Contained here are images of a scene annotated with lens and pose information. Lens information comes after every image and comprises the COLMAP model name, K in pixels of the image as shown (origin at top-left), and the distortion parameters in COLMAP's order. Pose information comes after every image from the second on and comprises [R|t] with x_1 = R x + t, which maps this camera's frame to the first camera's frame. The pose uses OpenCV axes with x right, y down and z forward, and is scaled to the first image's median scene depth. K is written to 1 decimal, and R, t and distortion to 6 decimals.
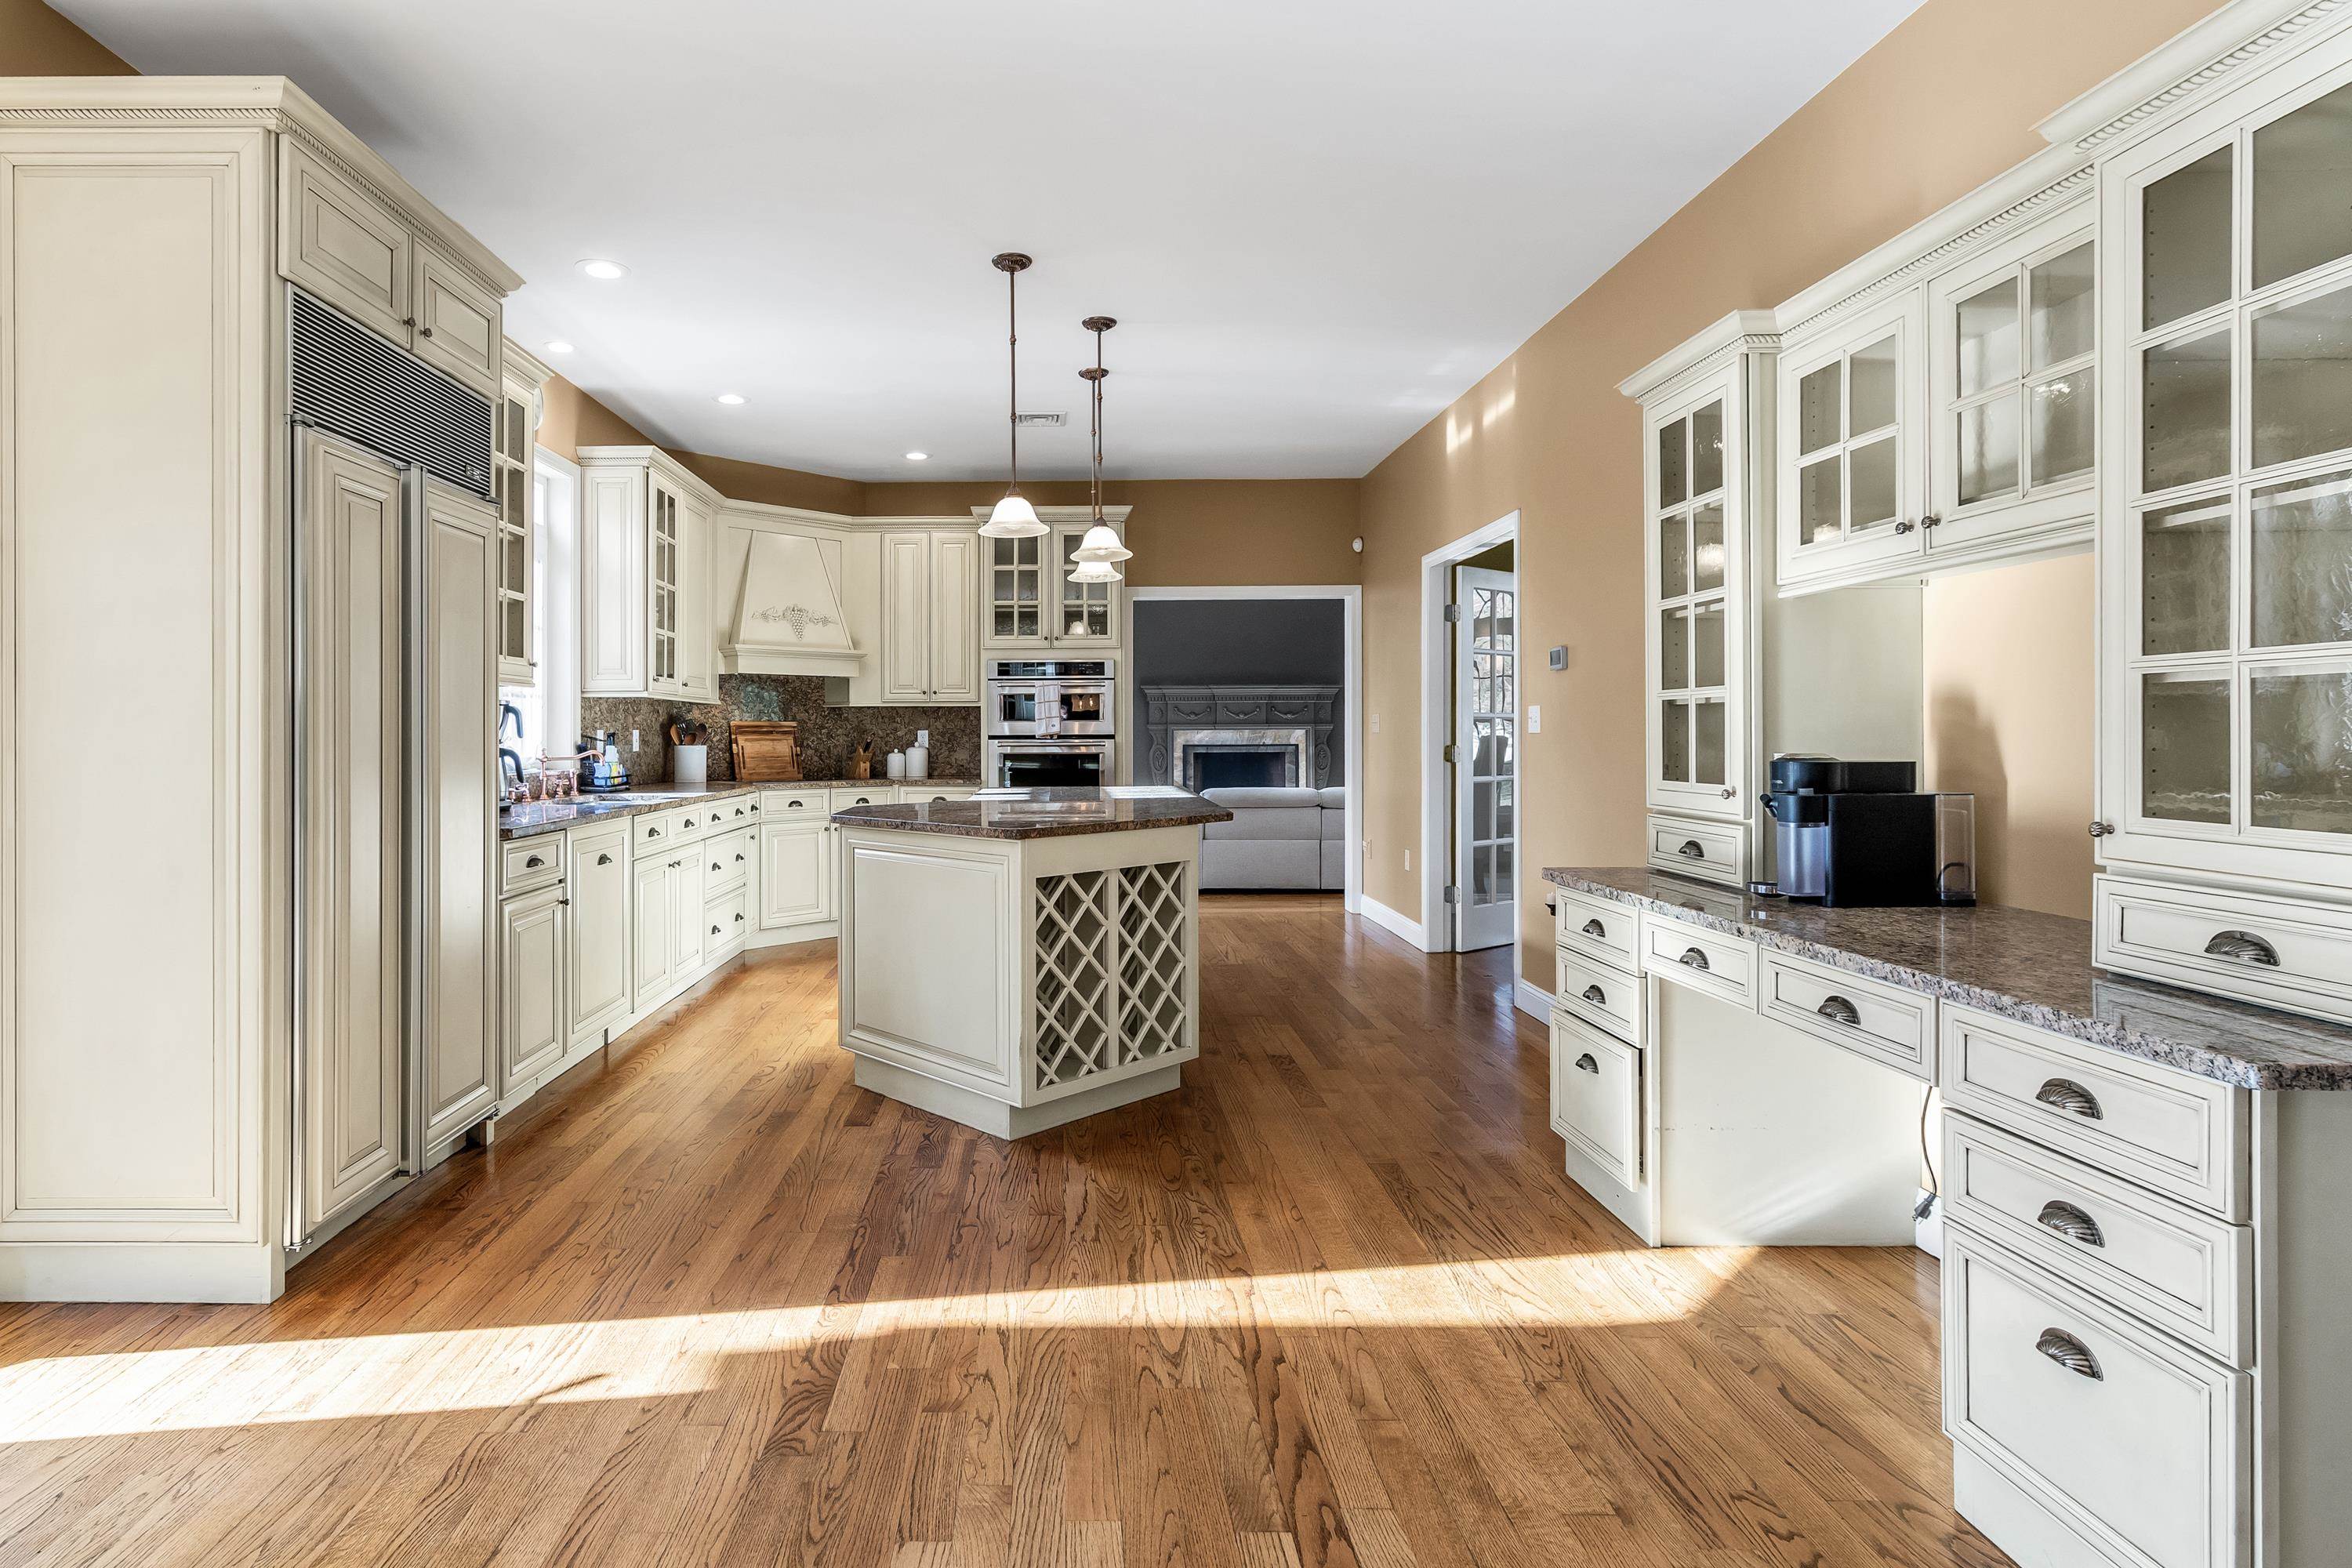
lens RADIAL K [[1144.2, 0, 1012.1], [0, 1144.2, 731.3], [0, 0, 1]] dist [-0.000005, 0.000124]
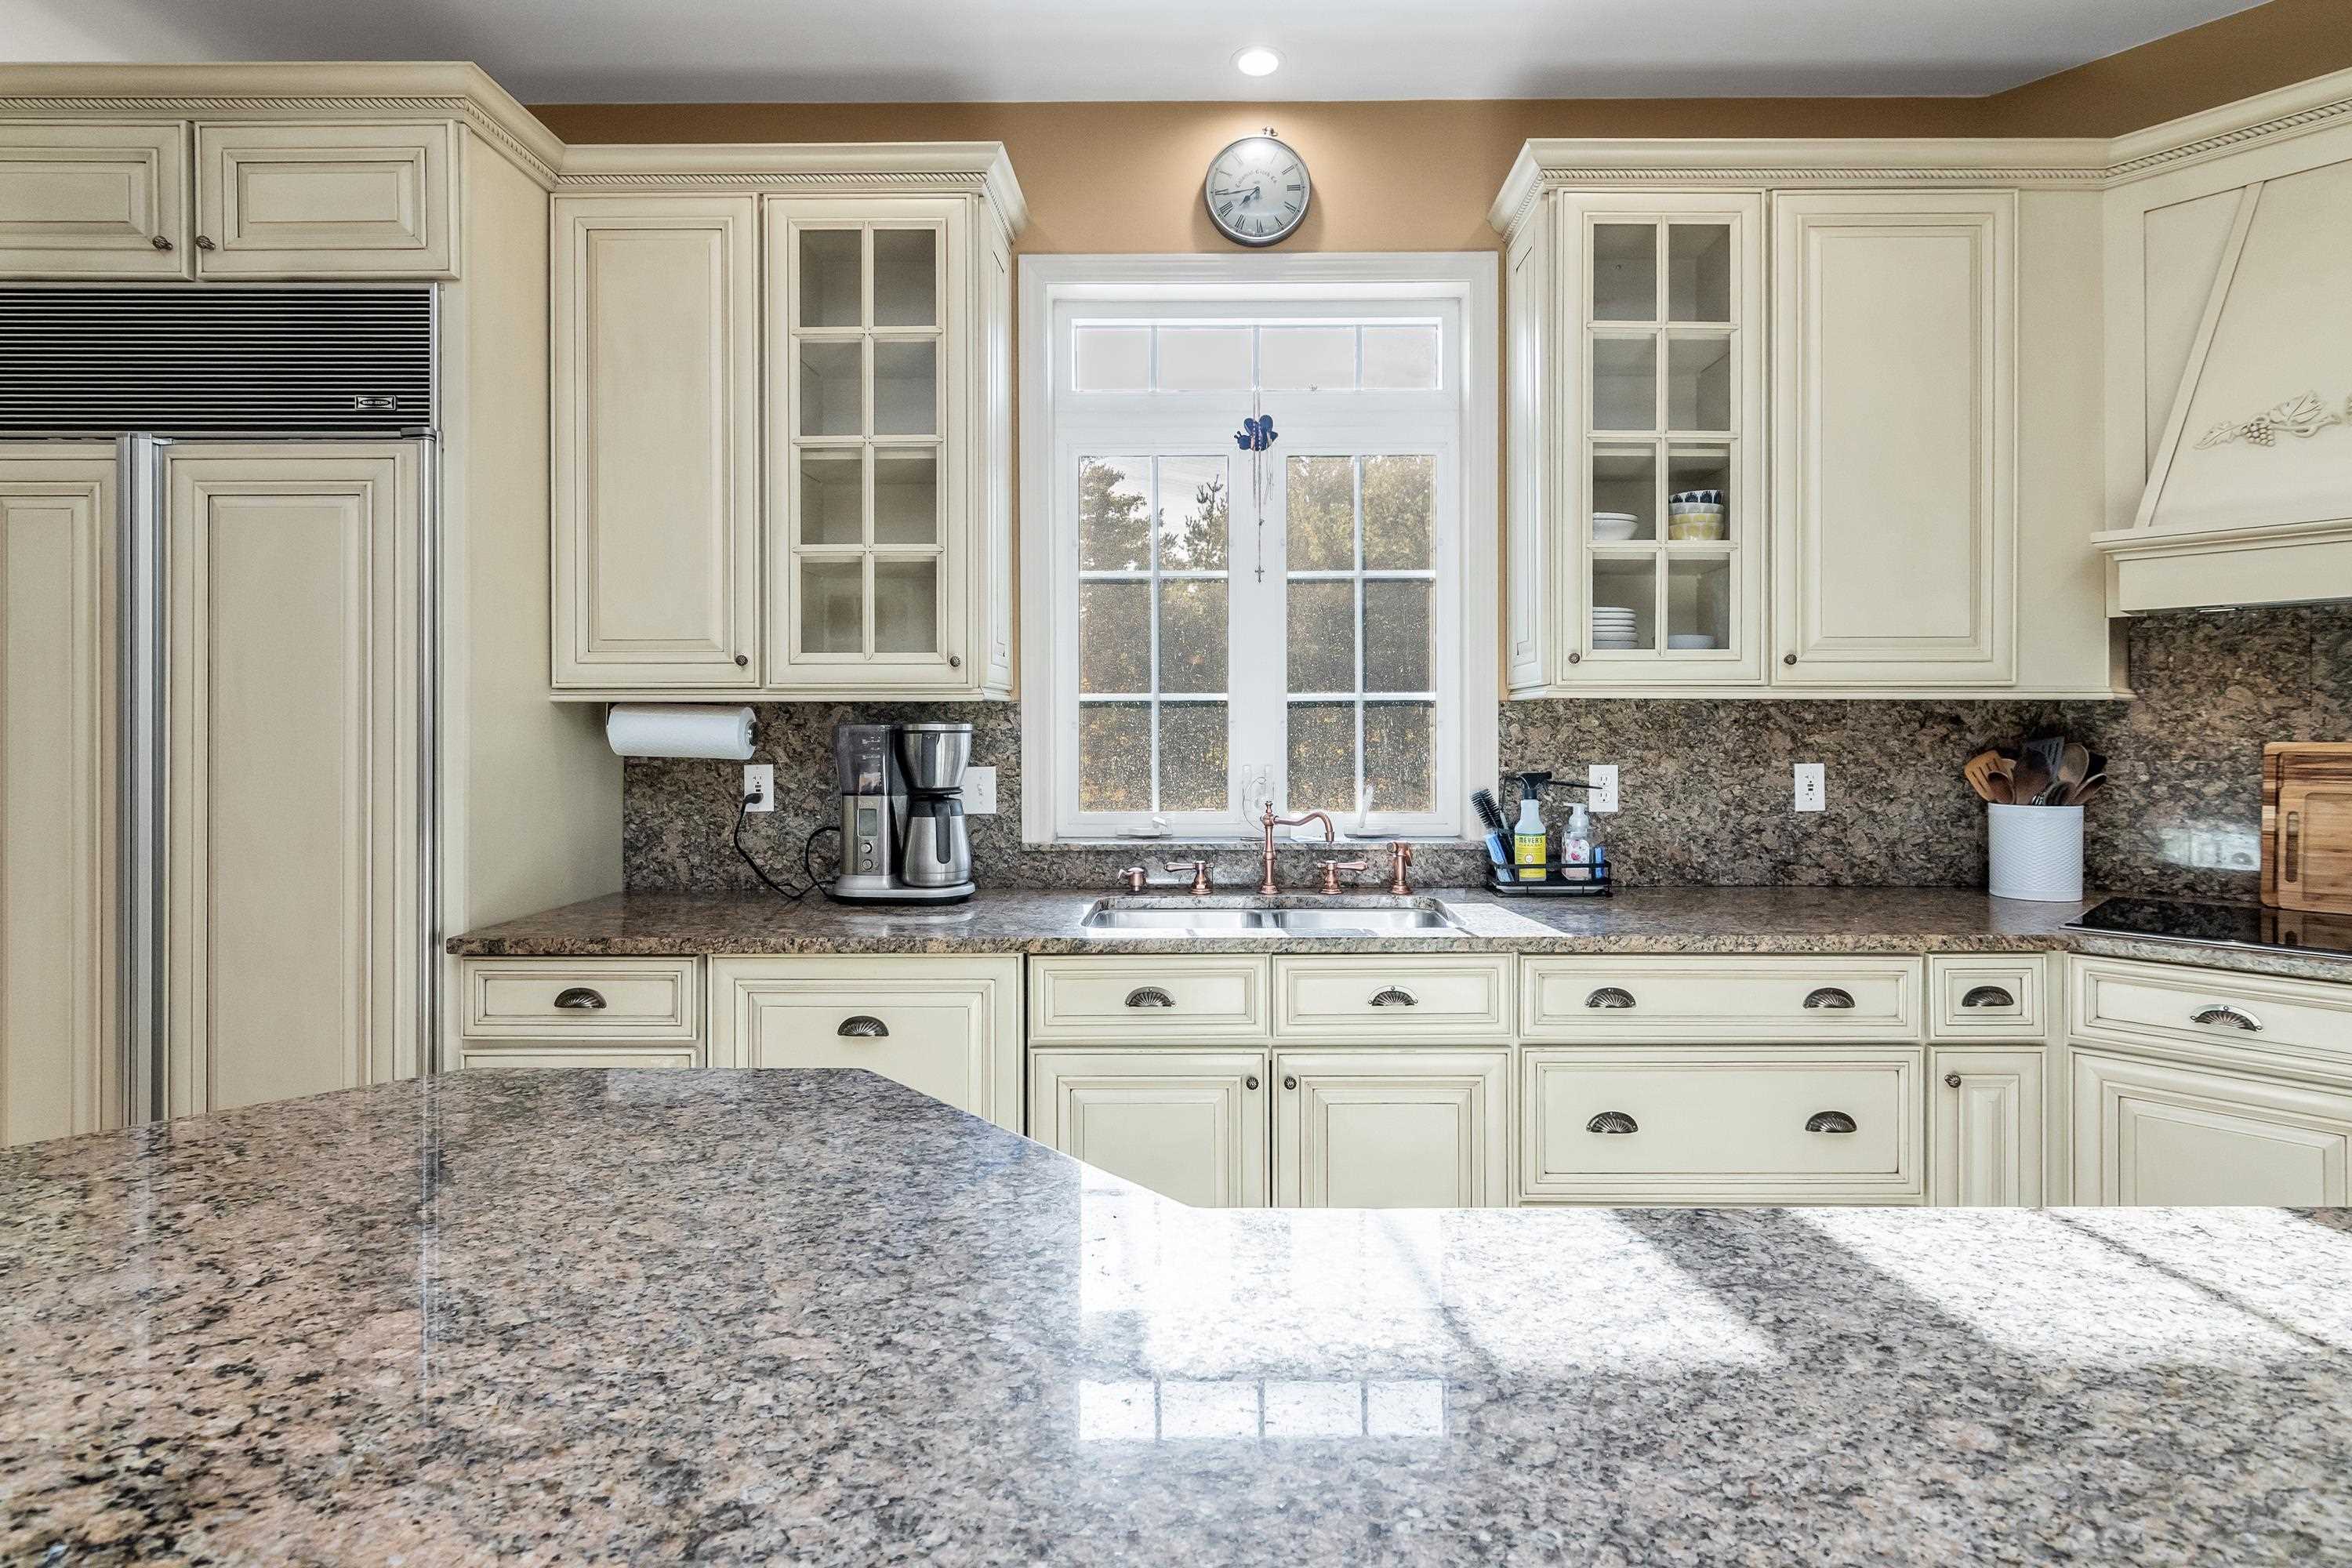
lens RADIAL K [[1155.5, 0, 1237.5], [0, 1155.5, 727.9], [0, 0, 1]] dist [-0.001698, -0.000099]
pose [[0.039704, 0.001191, -0.999211, 0.112865], [0.003044, 0.999995, 0.001313, -0.016122], [0.999207, -0.003094, 0.039700, 0.728131]]
